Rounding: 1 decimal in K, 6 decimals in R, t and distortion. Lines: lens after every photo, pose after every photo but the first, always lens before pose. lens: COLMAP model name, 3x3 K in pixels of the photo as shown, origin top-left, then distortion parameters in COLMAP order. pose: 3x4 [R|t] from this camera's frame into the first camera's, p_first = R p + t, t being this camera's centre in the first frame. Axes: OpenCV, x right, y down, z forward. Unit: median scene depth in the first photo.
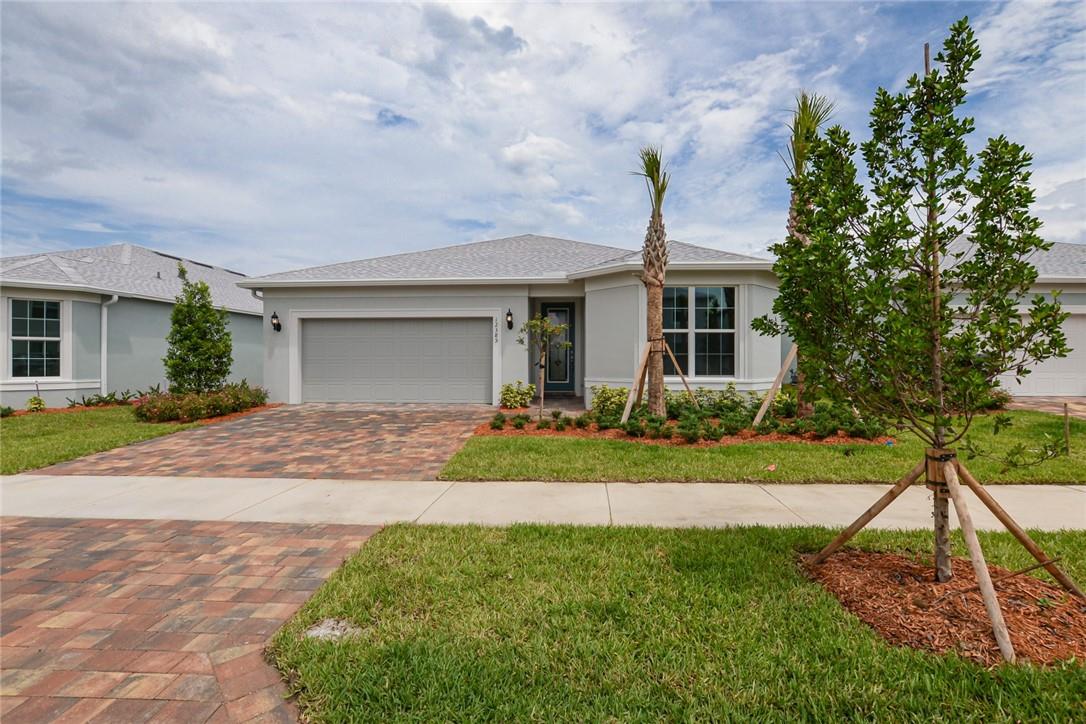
lens RADIAL K [[469.4, 0, 557.3], [0, 469.4, 352.1], [0, 0, 1]] dist [-0.000203, 0.000137]
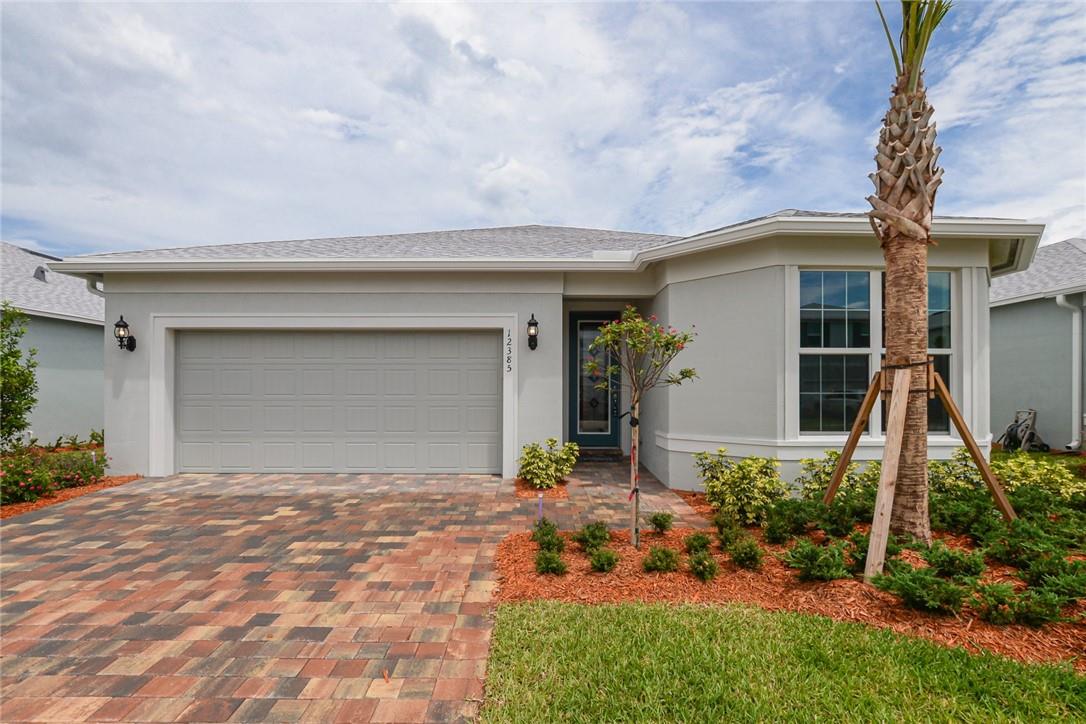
lens RADIAL K [[473.0, 0, 542.6], [0, 473.0, 377.6], [0, 0, 1]] dist [-0.013553, 0.000936]
pose [[0.999641, 0.002553, 0.026680, -0.100777], [-0.002247, 0.999932, -0.011470, -0.005756], [-0.026708, 0.011405, 0.999578, 0.391135]]
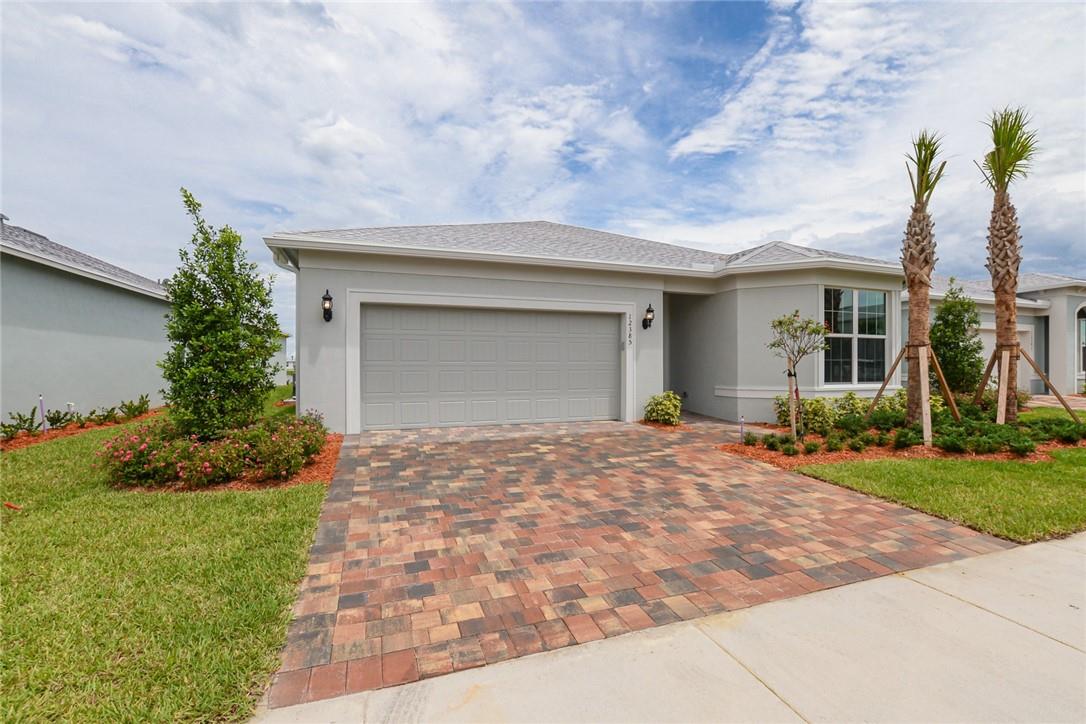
lens RADIAL K [[470.0, 0, 517.1], [0, 470.0, 360.3], [0, 0, 1]] dist [-0.033445, 0.010253]
pose [[0.939540, 0.004836, 0.342404, -0.576706], [-0.007631, 0.999948, 0.006817, 0.002592], [-0.342353, -0.009018, 0.939528, 0.291974]]
